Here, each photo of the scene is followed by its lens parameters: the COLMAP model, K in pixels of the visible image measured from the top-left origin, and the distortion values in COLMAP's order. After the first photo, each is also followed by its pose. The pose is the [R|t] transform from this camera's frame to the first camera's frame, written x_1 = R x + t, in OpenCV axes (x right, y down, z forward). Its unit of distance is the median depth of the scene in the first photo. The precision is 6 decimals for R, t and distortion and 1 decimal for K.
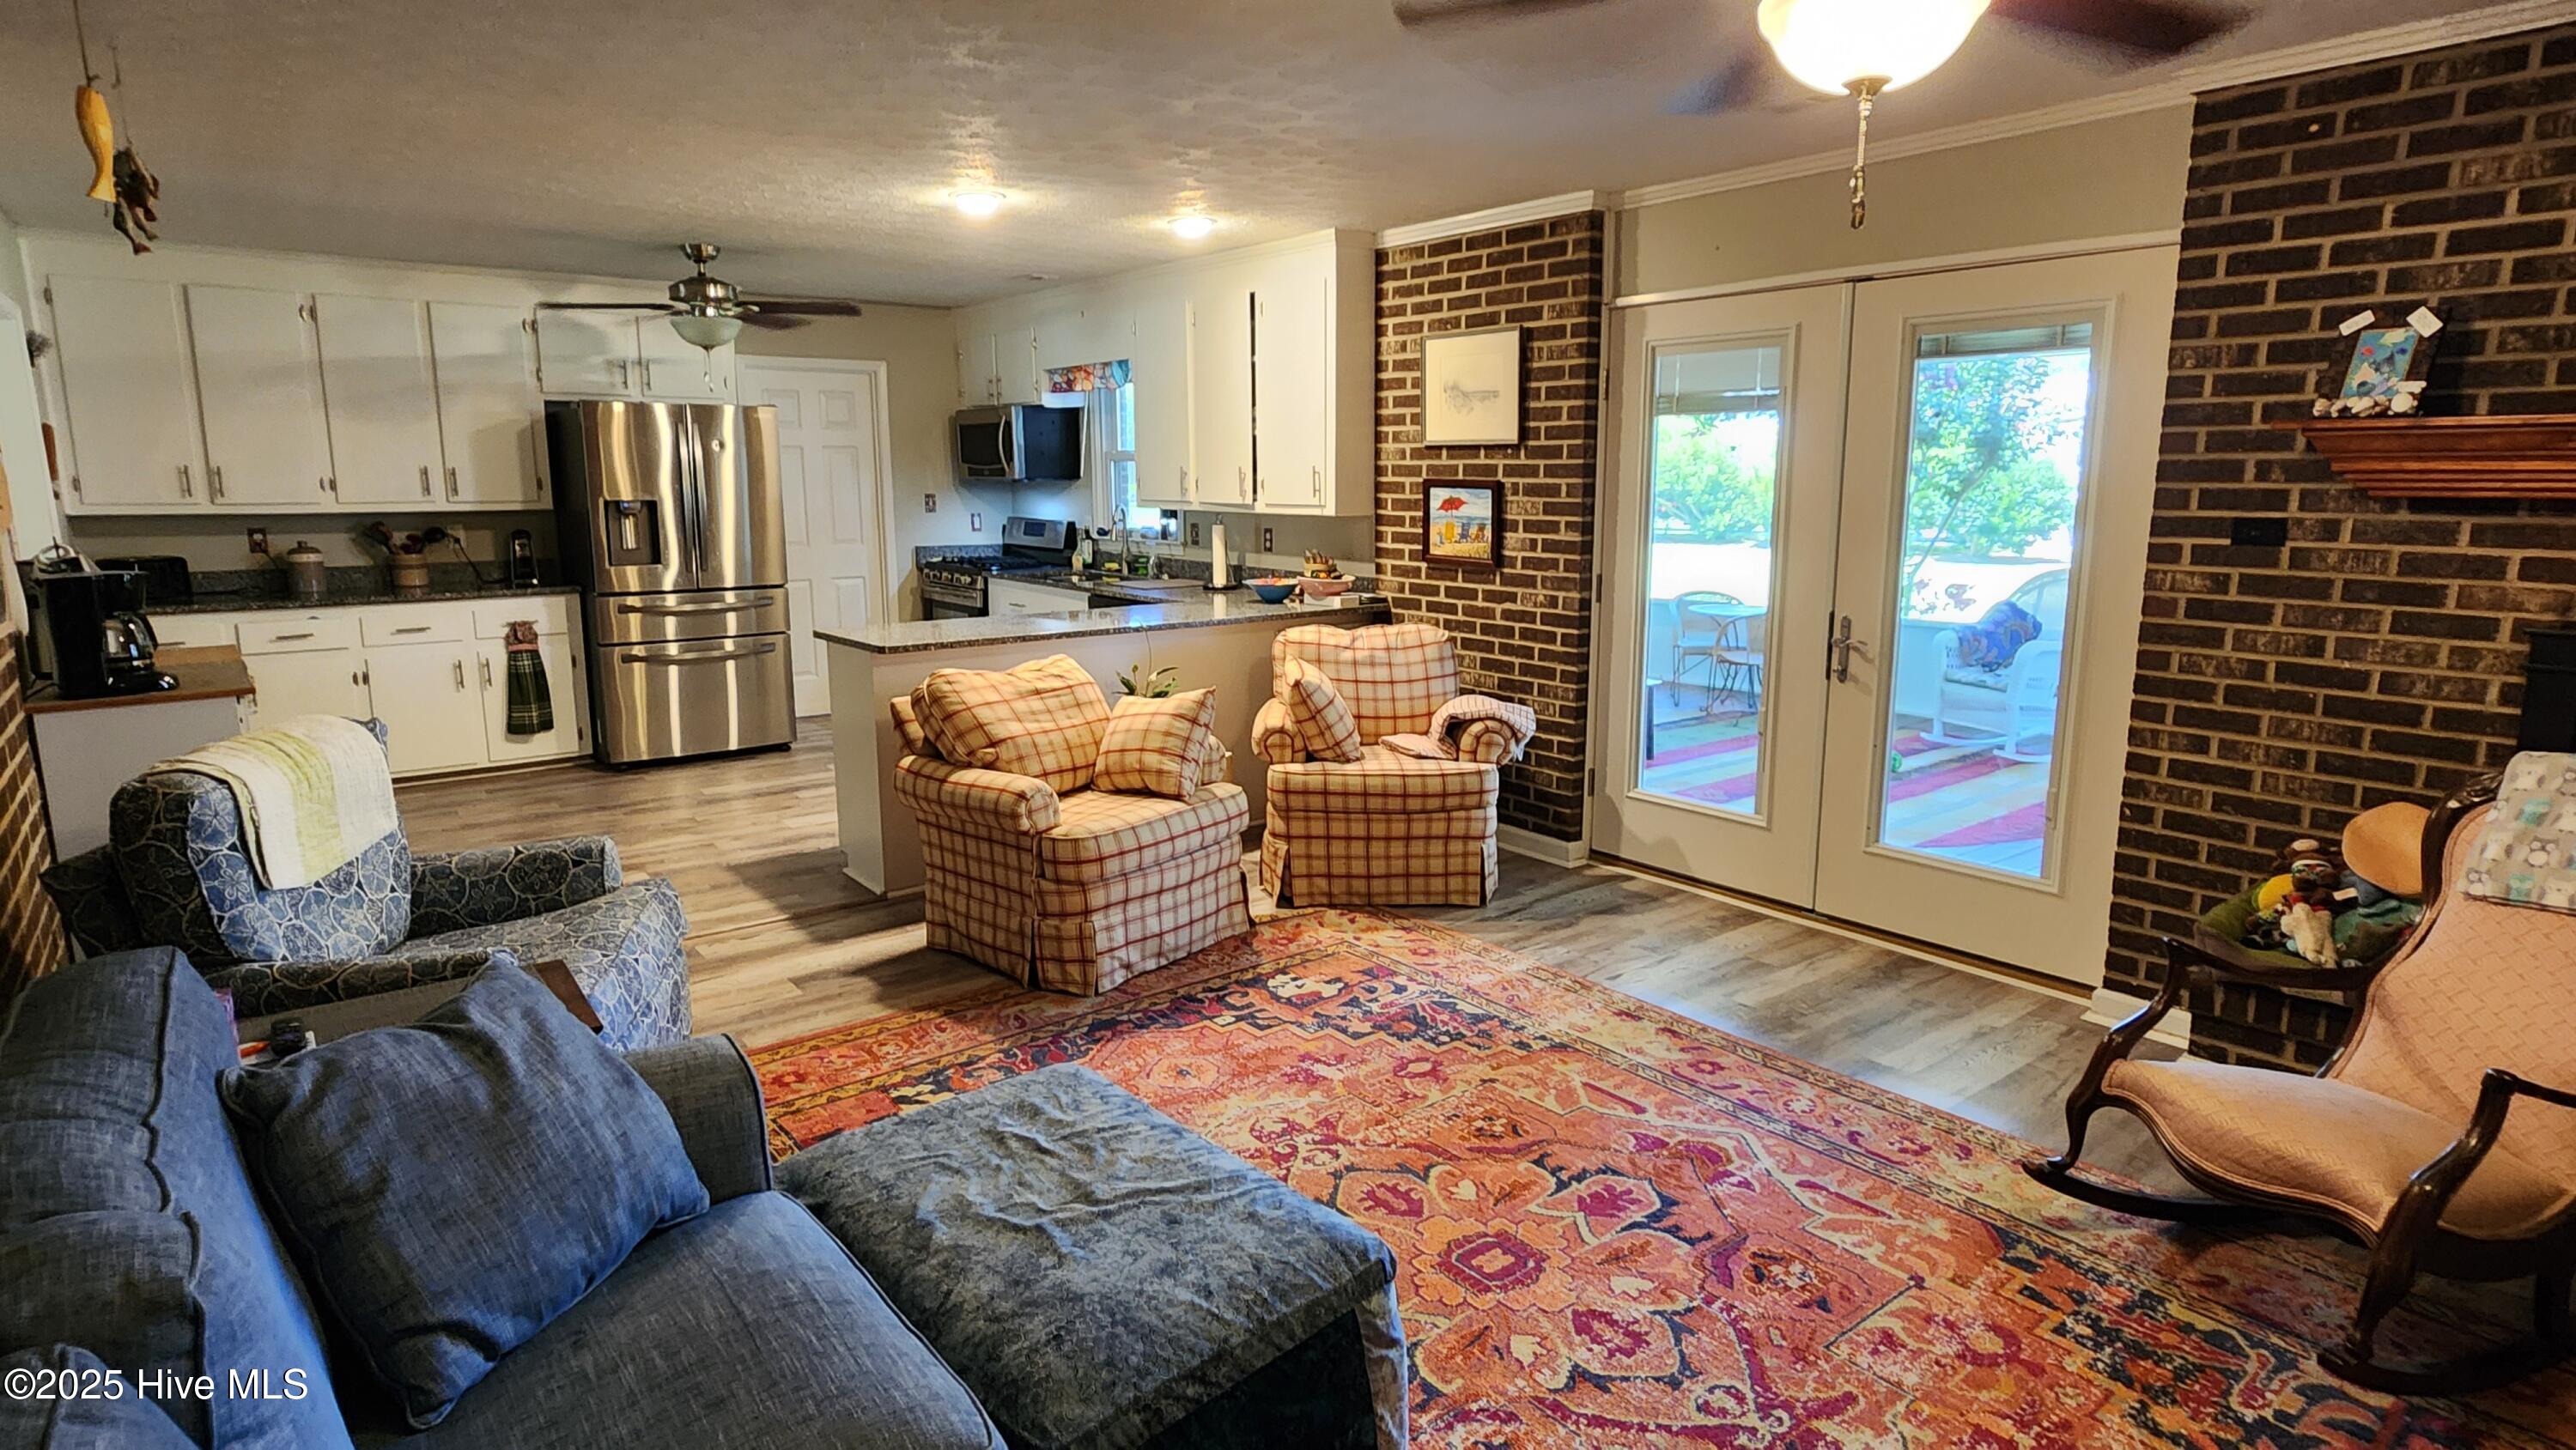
lens RADIAL K [[1385.0, 0, 1284.9], [0, 1385.0, 718.9], [0, 0, 1]] dist [0.002520, -0.000692]
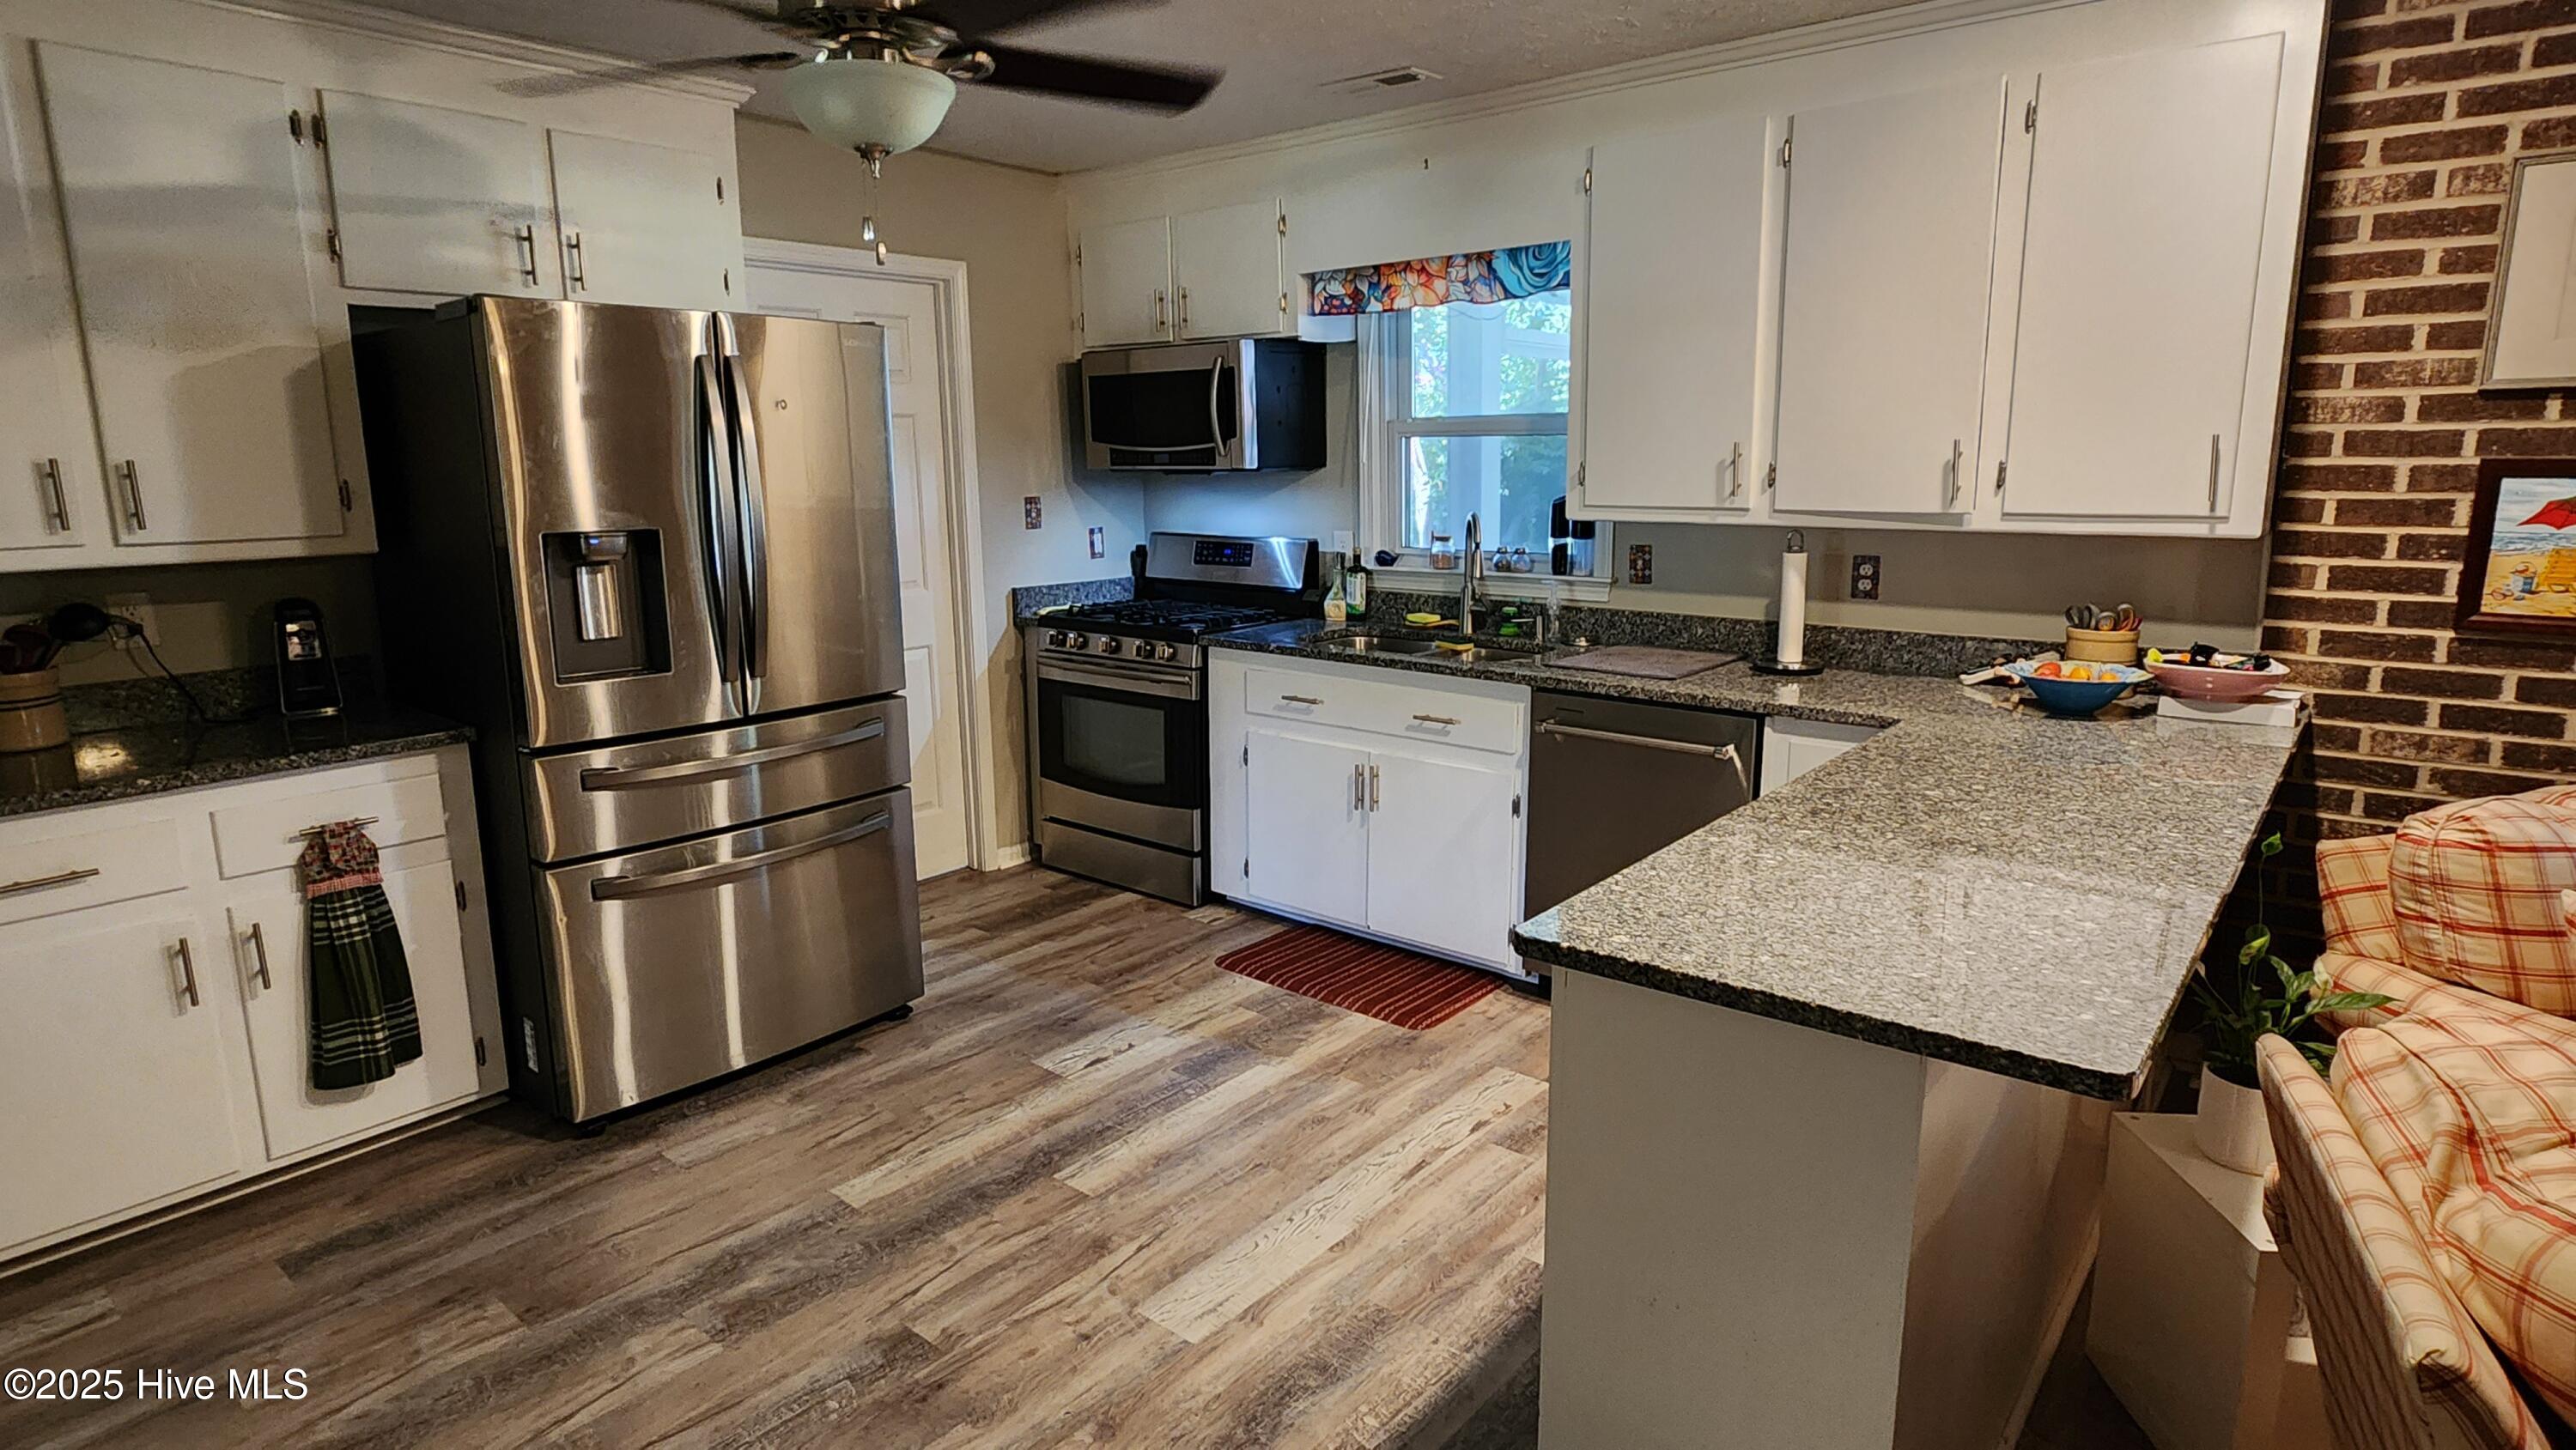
lens RADIAL K [[1385.0, 0, 1287.1], [0, 1385.0, 712.6], [0, 0, 1]] dist [0.002520, -0.000692]
pose [[0.976861, -0.049982, 0.207953, -0.349578], [0.048198, 0.998745, 0.013638, -0.094827], [-0.208373, -0.003299, 0.978044, 0.520176]]
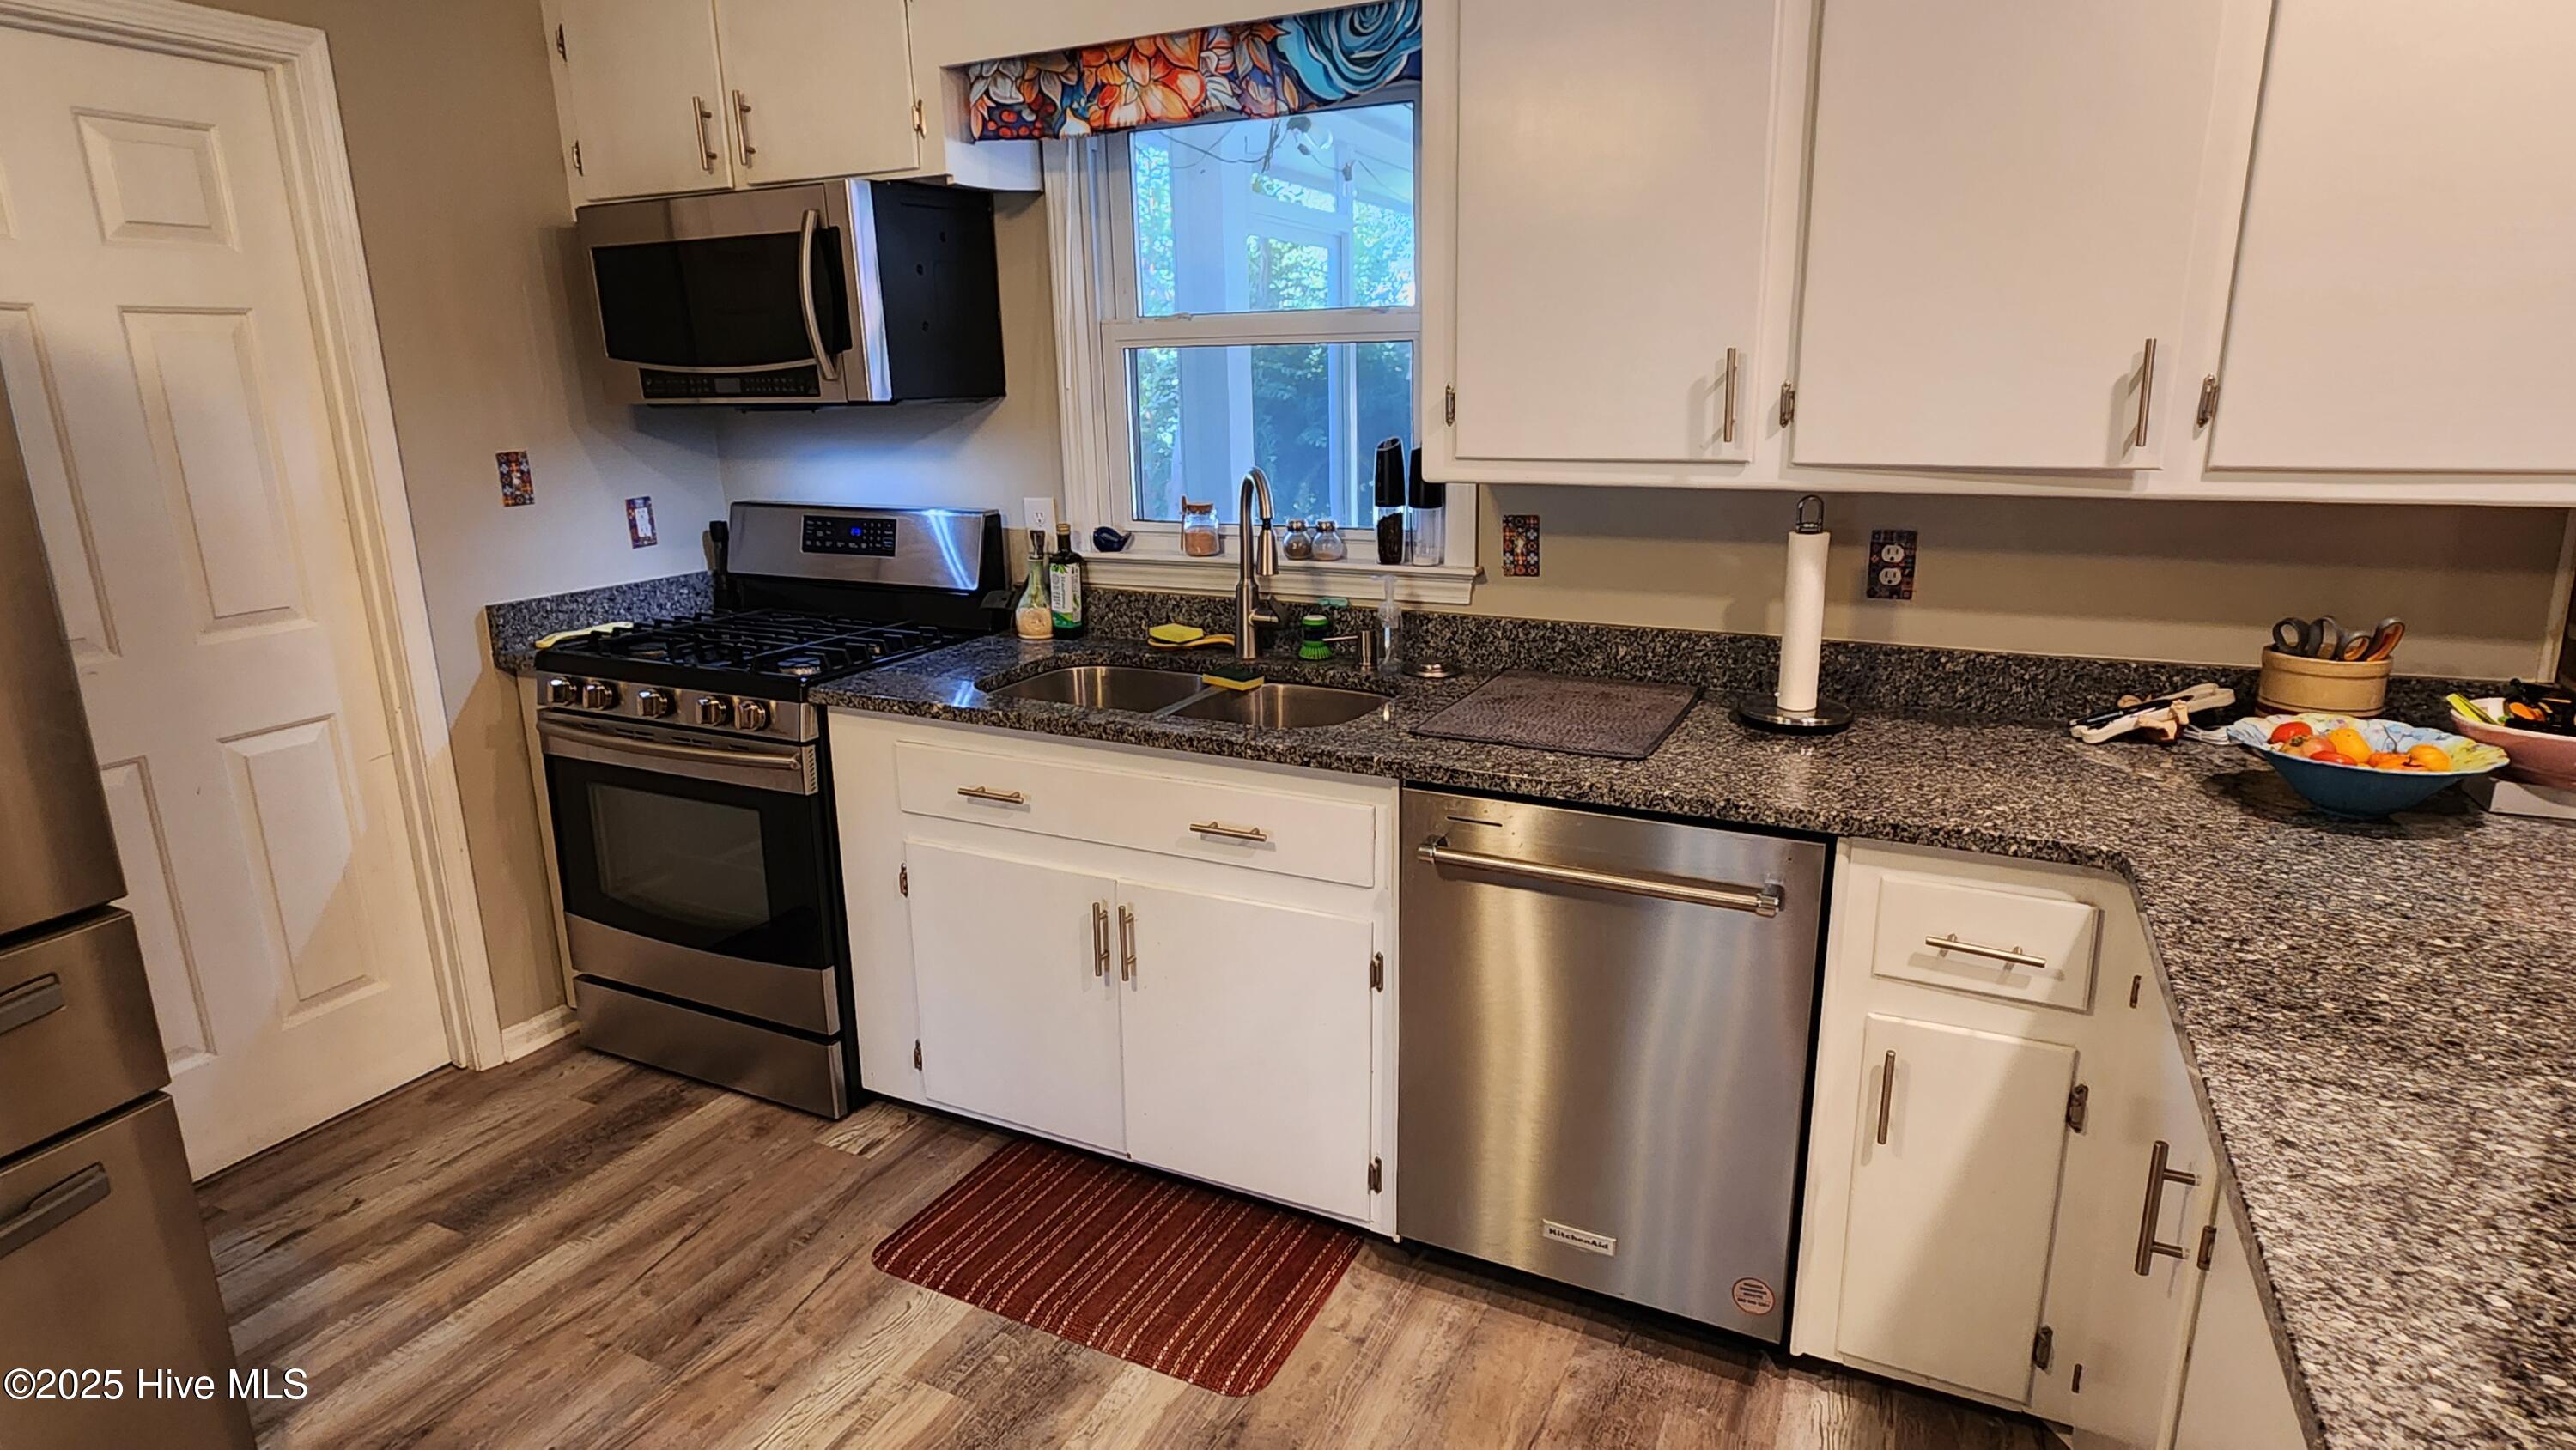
lens RADIAL K [[1385.0, 0, 1273.2], [0, 1385.0, 723.2], [0, 0, 1]] dist [0.002520, -0.000692]
pose [[0.902166, -0.123917, 0.413209, -0.297593], [0.094843, 0.991394, 0.090236, -0.136302], [-0.420834, -0.042218, 0.906155, 0.757018]]
